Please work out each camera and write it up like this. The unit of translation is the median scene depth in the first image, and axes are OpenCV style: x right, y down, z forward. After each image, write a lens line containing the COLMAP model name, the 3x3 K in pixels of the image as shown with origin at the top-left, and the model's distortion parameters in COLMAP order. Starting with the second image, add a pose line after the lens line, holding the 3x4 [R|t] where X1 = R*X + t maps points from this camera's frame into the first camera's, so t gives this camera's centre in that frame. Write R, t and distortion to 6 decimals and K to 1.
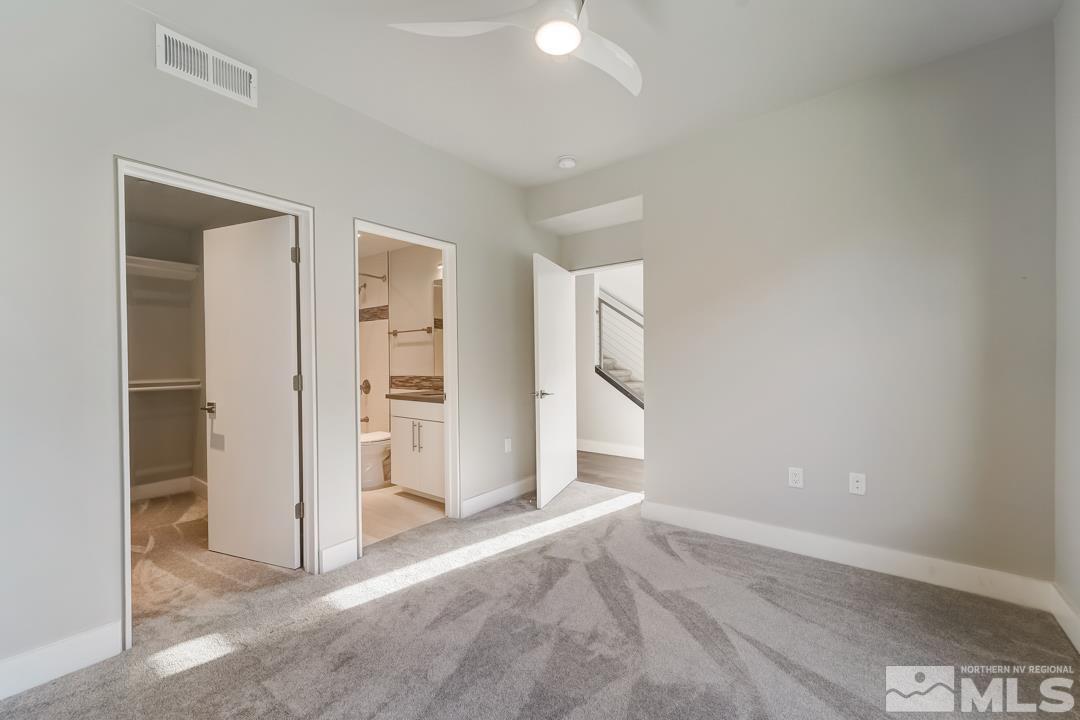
lens RADIAL K [[437.5, 0, 531.6], [0, 437.5, 361.3], [0, 0, 1]] dist [0.003315, -0.000400]
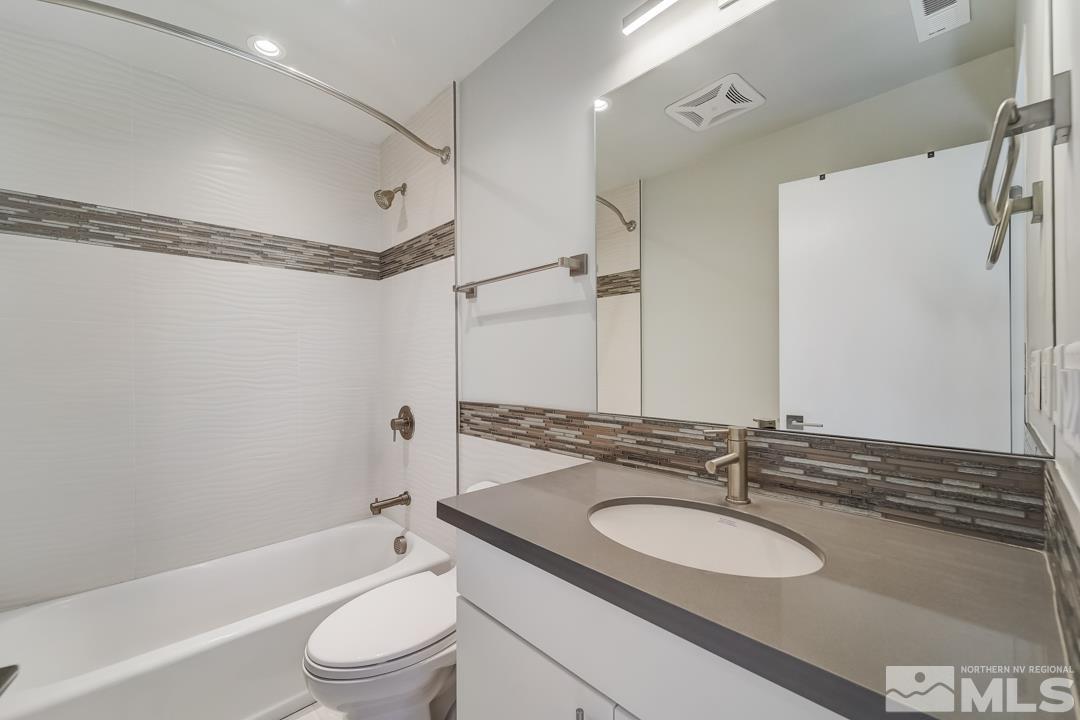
lens RADIAL K [[437.5, 0, 544.9], [0, 437.5, 362.1], [0, 0, 1]] dist [0.003315, -0.000400]
pose [[0.991554, 0.002600, -0.129666, -0.197800], [-0.003296, 0.999981, -0.005154, 0.000384], [0.129650, 0.005538, 0.991544, 0.627325]]
